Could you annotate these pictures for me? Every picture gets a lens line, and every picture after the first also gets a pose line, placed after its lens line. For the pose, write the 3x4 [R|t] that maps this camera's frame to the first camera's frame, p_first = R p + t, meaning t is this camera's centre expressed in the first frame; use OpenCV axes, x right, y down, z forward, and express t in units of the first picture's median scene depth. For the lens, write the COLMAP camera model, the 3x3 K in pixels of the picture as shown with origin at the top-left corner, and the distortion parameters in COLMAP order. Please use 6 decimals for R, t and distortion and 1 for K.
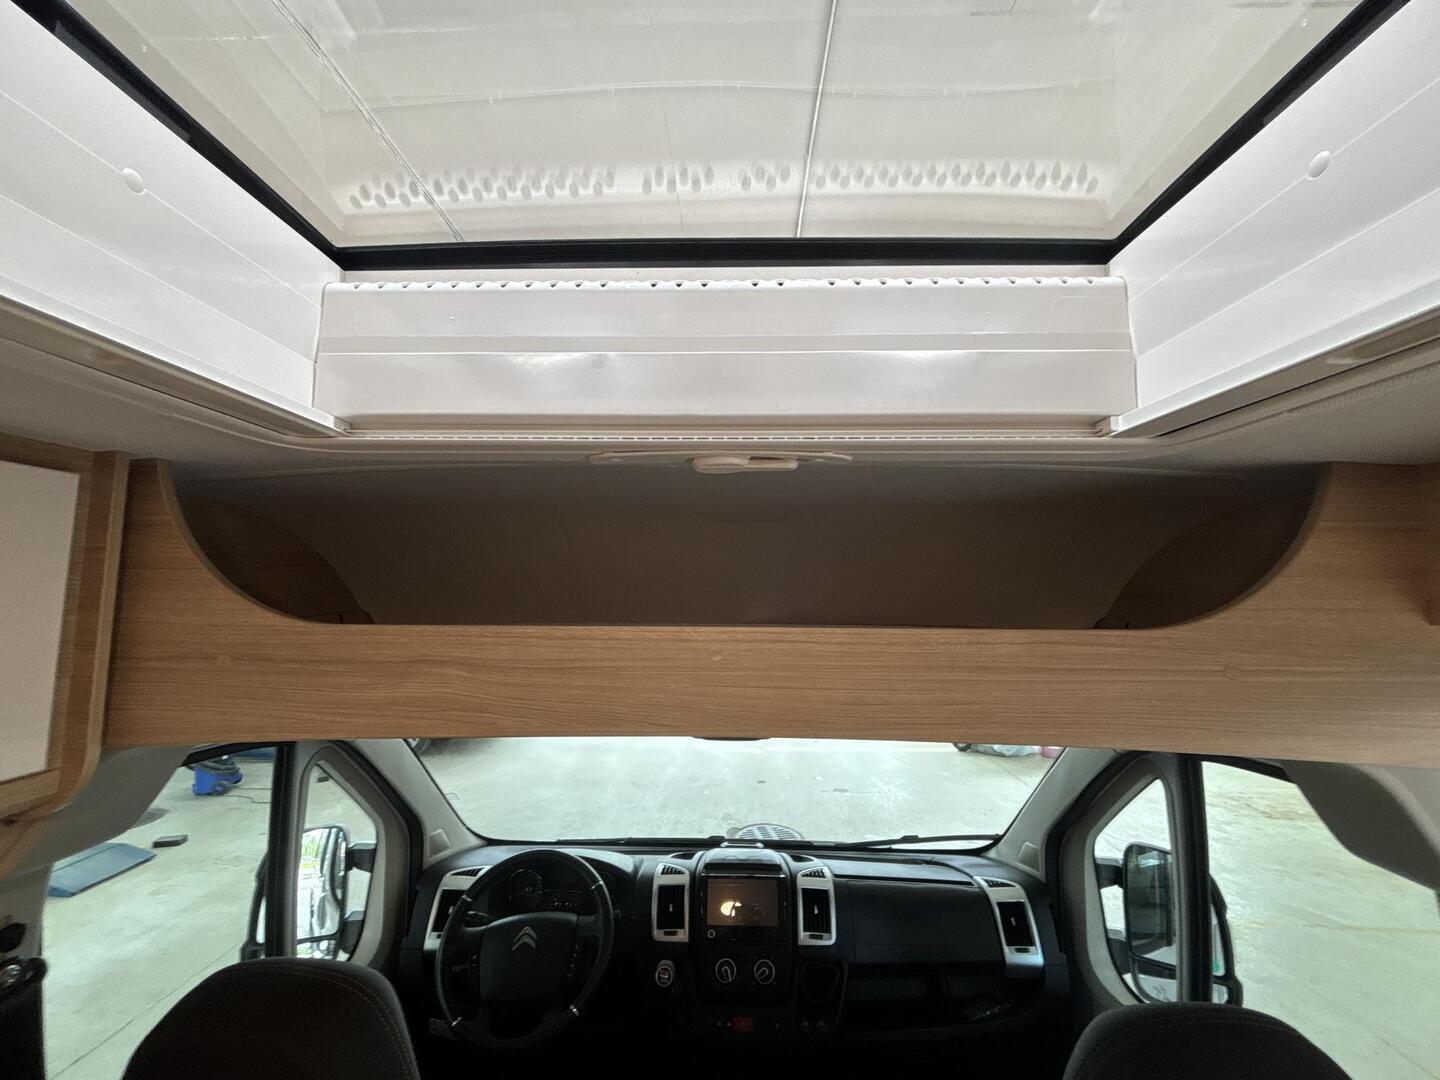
lens RADIAL K [[598.8, 0, 720.6], [0, 598.8, 535.6], [0, 0, 1]] dist [-0.001620, 0.000426]
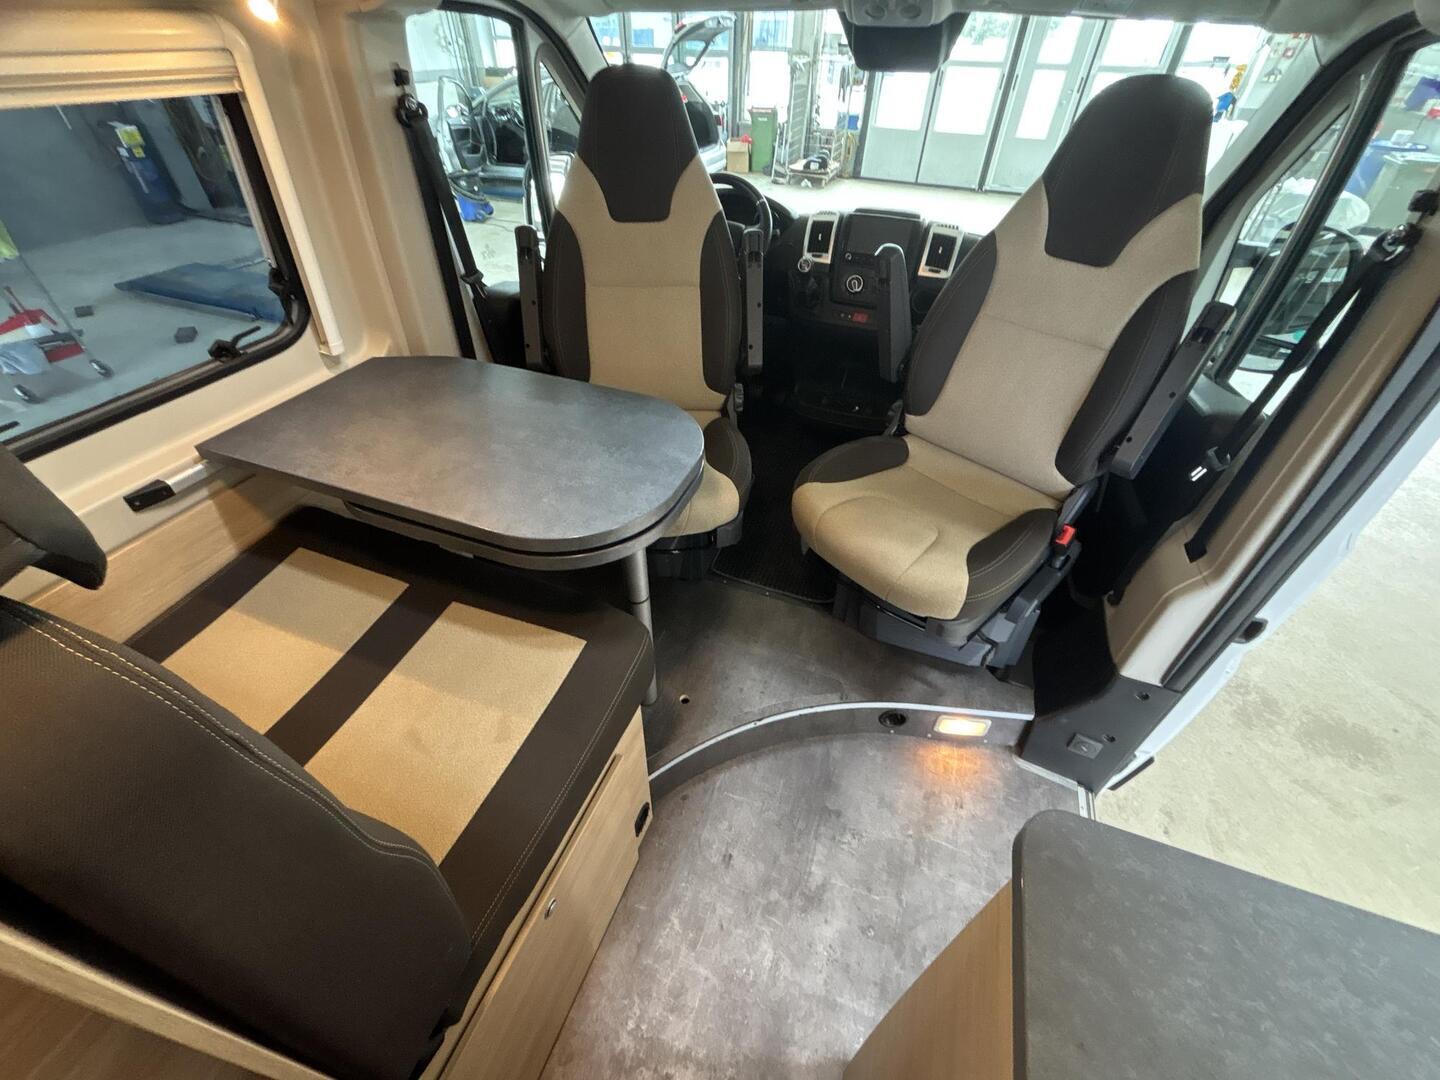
lens RADIAL K [[598.8, 0, 720.6], [0, 598.8, 535.6], [0, 0, 1]] dist [-0.001620, 0.000426]
pose [[0.947455, 0.217899, -0.234198, 0.148602], [0.009783, 0.712045, 0.702066, 0.190810], [0.319739, -0.667467, 0.672499, -0.315637]]
